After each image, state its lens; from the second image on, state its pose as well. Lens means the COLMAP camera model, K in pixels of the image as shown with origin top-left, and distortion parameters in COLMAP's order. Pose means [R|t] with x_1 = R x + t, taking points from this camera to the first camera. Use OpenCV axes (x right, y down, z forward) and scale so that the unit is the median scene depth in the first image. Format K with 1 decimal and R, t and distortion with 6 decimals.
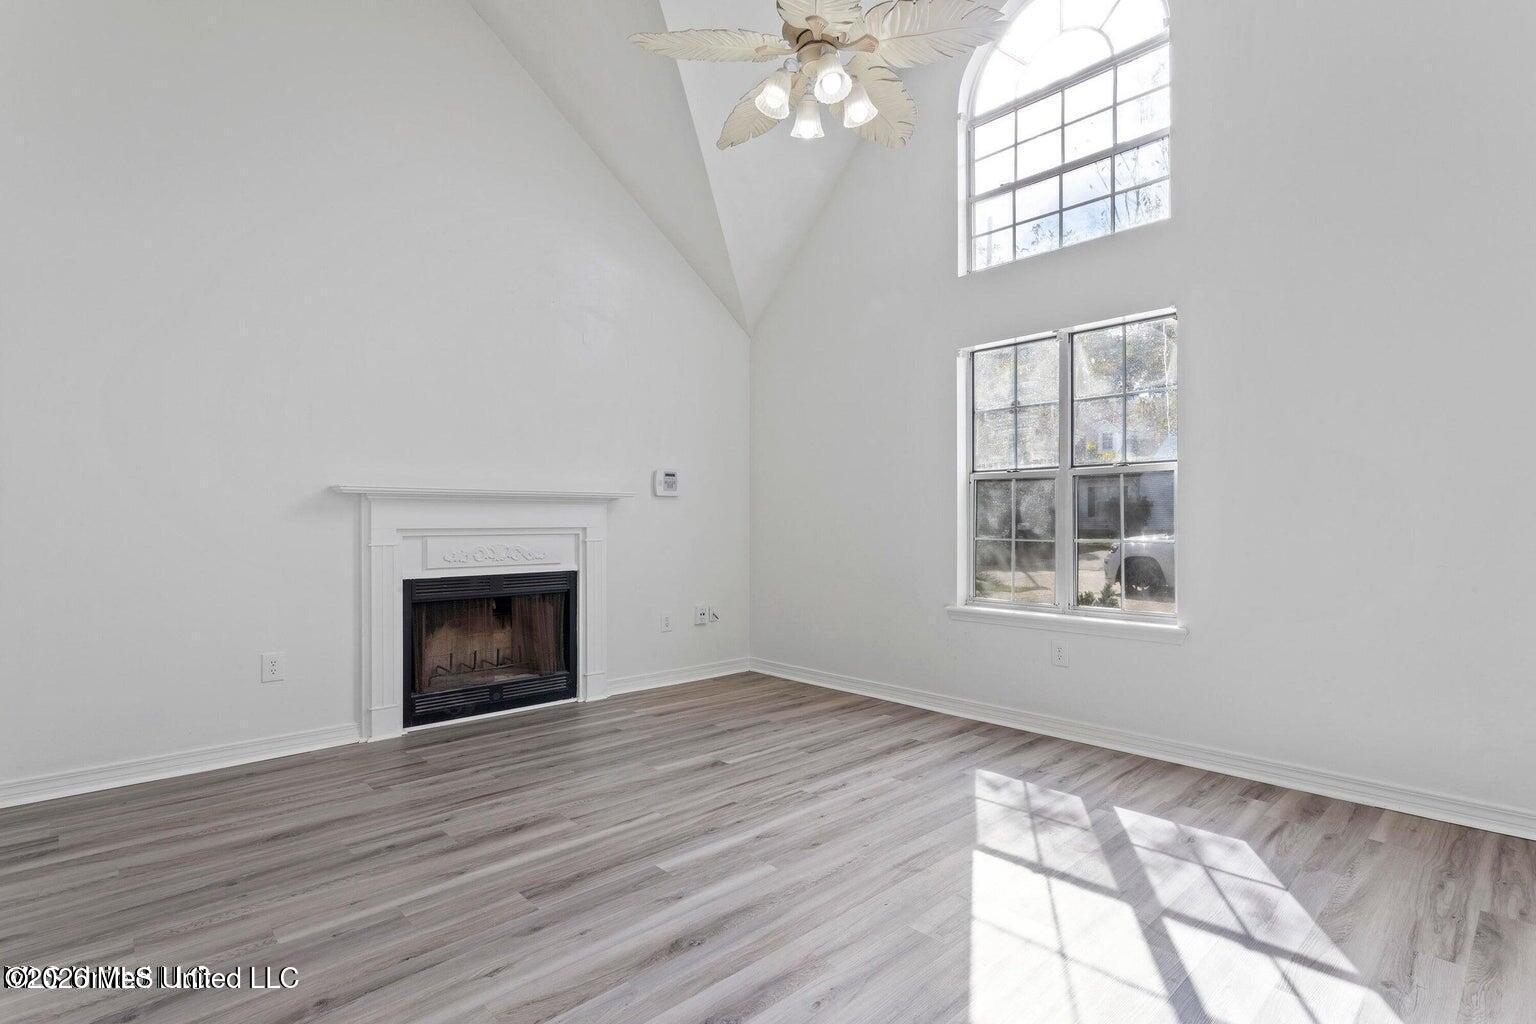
lens RADIAL K [[731.6, 0, 764.0], [0, 731.6, 520.9], [0, 0, 1]] dist [0.000652, 0.002144]
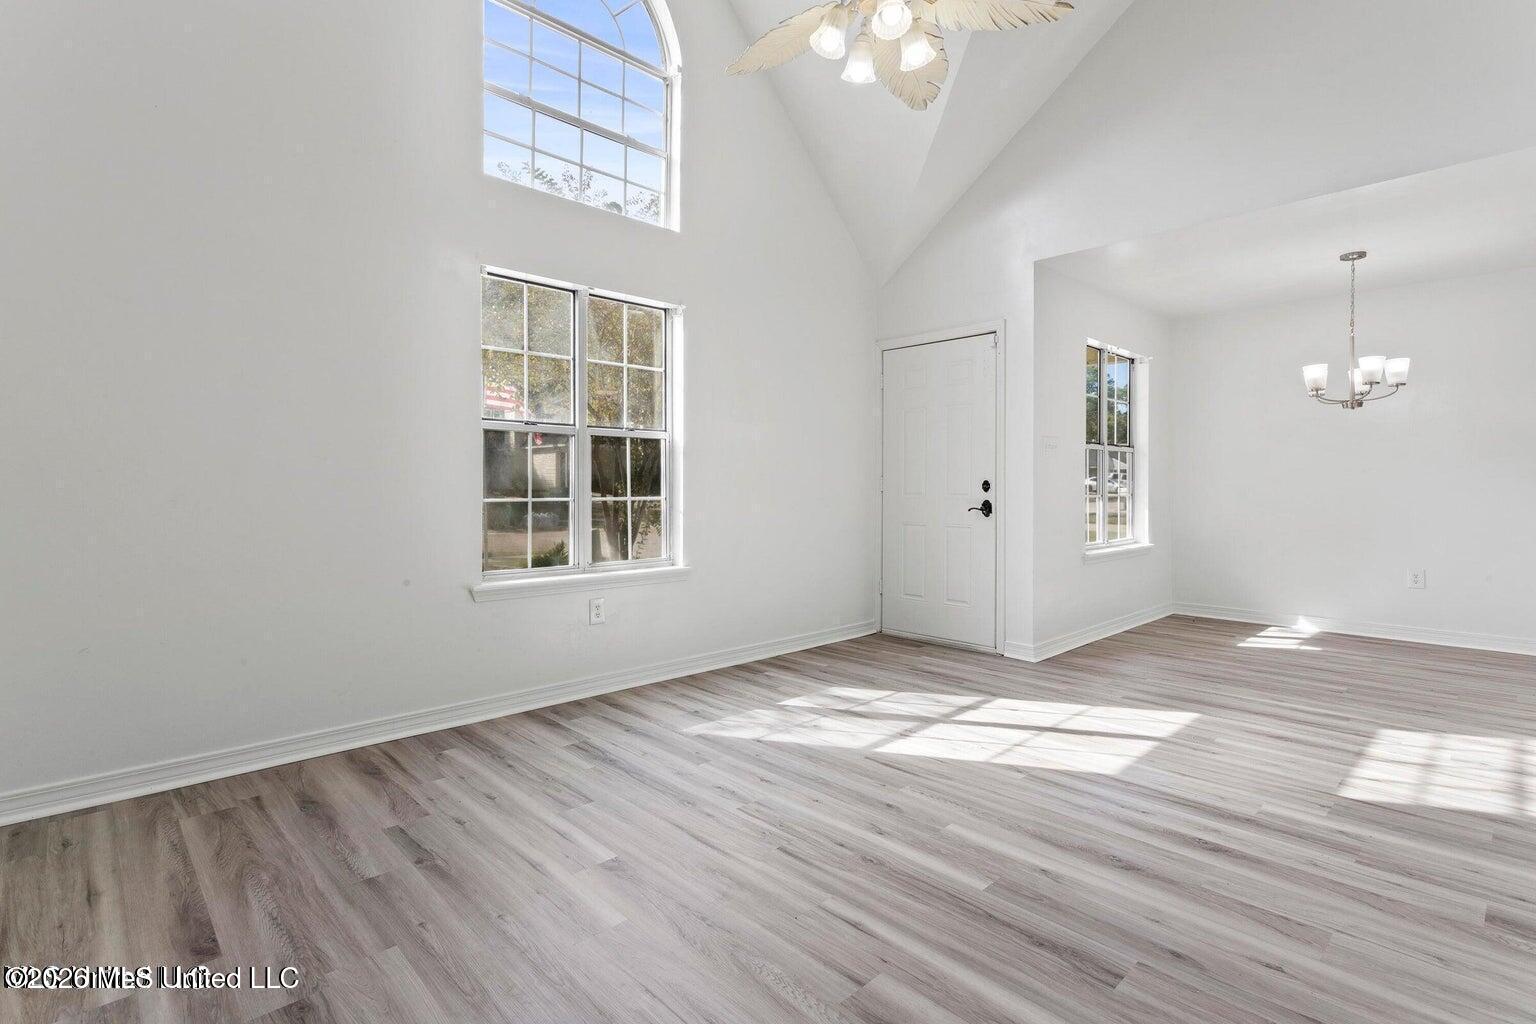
lens RADIAL K [[731.6, 0, 763.7], [0, 731.6, 499.4], [0, 0, 1]] dist [0.000652, 0.002144]
pose [[-0.005186, -0.014824, 0.999877, -0.727690], [-0.007898, 0.999860, 0.014783, 0.011644], [-0.999955, -0.007821, -0.005303, 0.939627]]
